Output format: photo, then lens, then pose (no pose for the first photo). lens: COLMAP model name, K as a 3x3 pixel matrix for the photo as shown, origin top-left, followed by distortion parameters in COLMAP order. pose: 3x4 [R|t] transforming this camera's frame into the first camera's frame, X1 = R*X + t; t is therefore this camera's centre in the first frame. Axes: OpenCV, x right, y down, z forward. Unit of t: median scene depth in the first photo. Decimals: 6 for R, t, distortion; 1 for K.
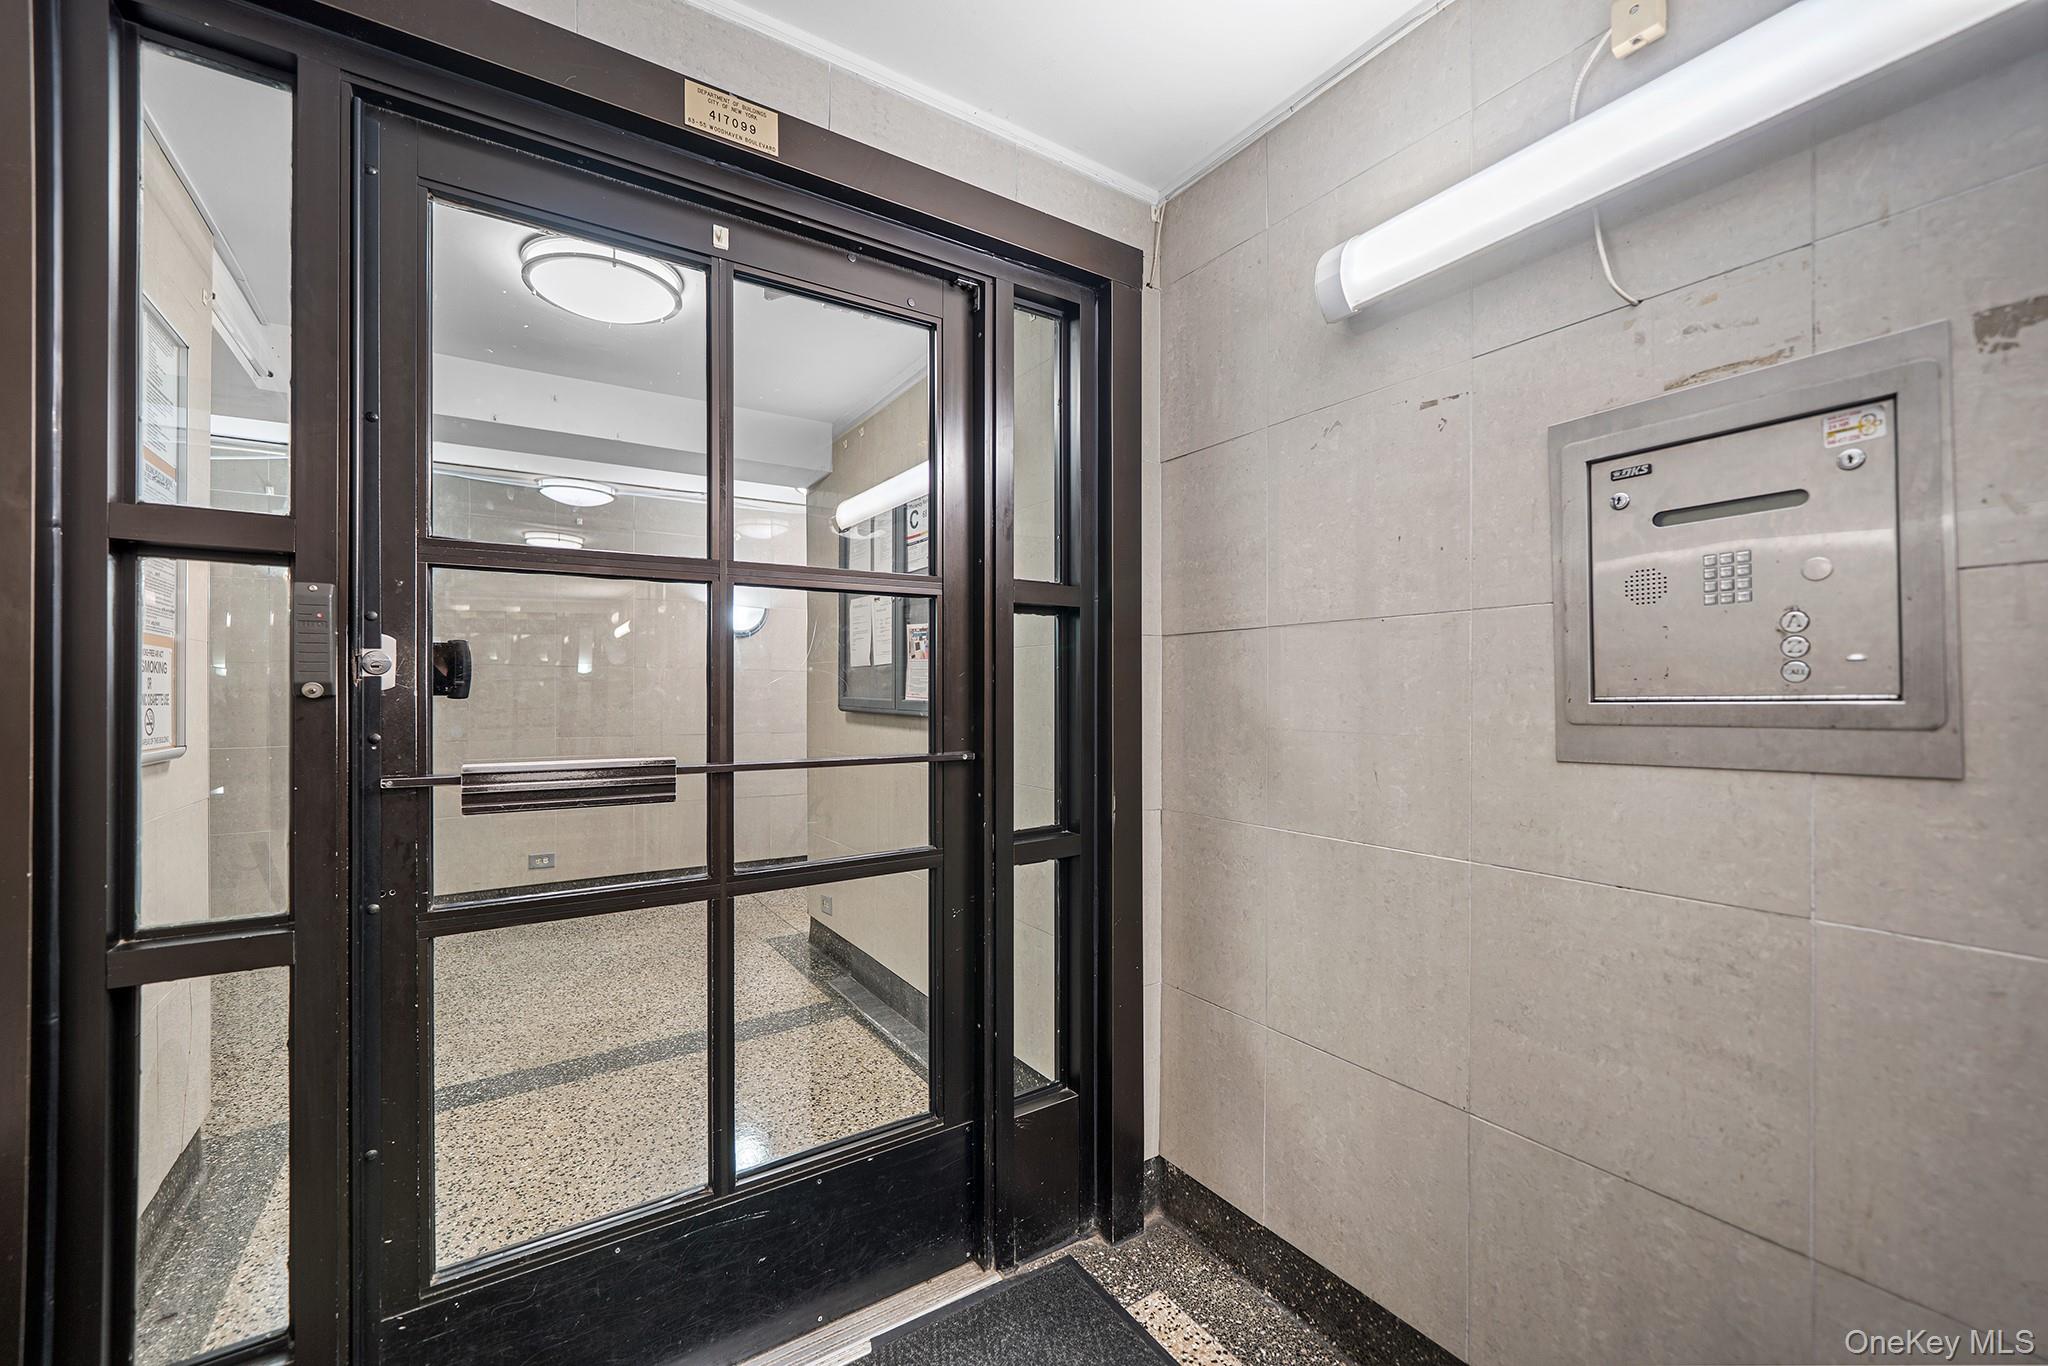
lens RADIAL K [[837.7, 0, 1022.3], [0, 837.7, 693.1], [0, 0, 1]] dist [-0.000618, 0.000101]
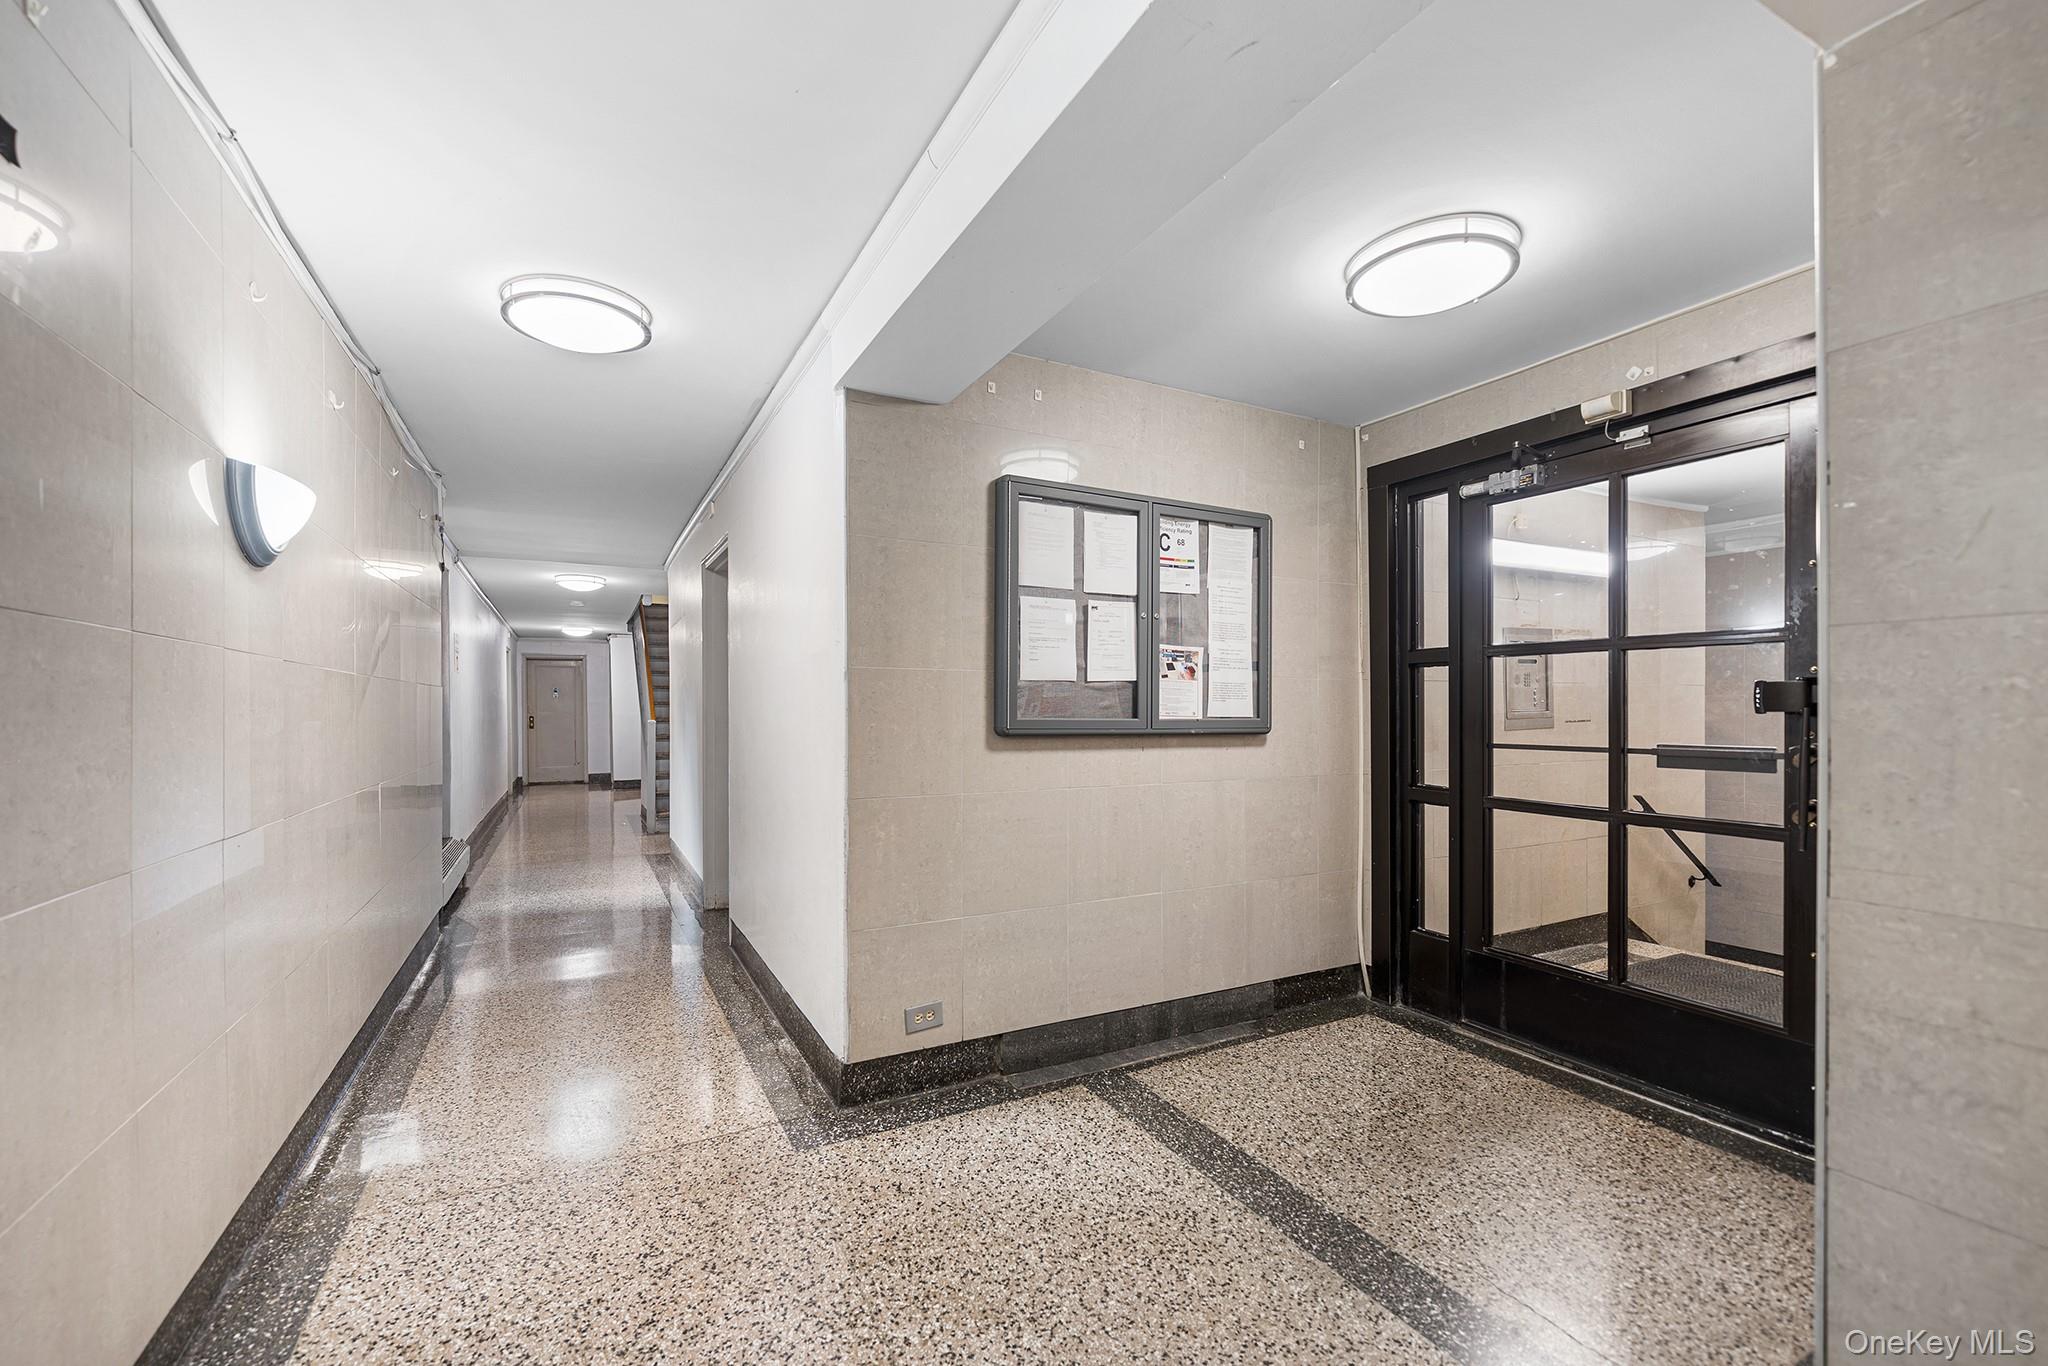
lens RADIAL K [[837.7, 0, 1012.8], [0, 837.7, 699.1], [0, 0, 1]] dist [-0.000618, 0.000101]
pose [[0.100571, 0.001241, 0.994929, -1.259128], [0.006982, 0.999974, -0.001953, -0.016402], [-0.994905, 0.007143, 0.100560, 1.164781]]
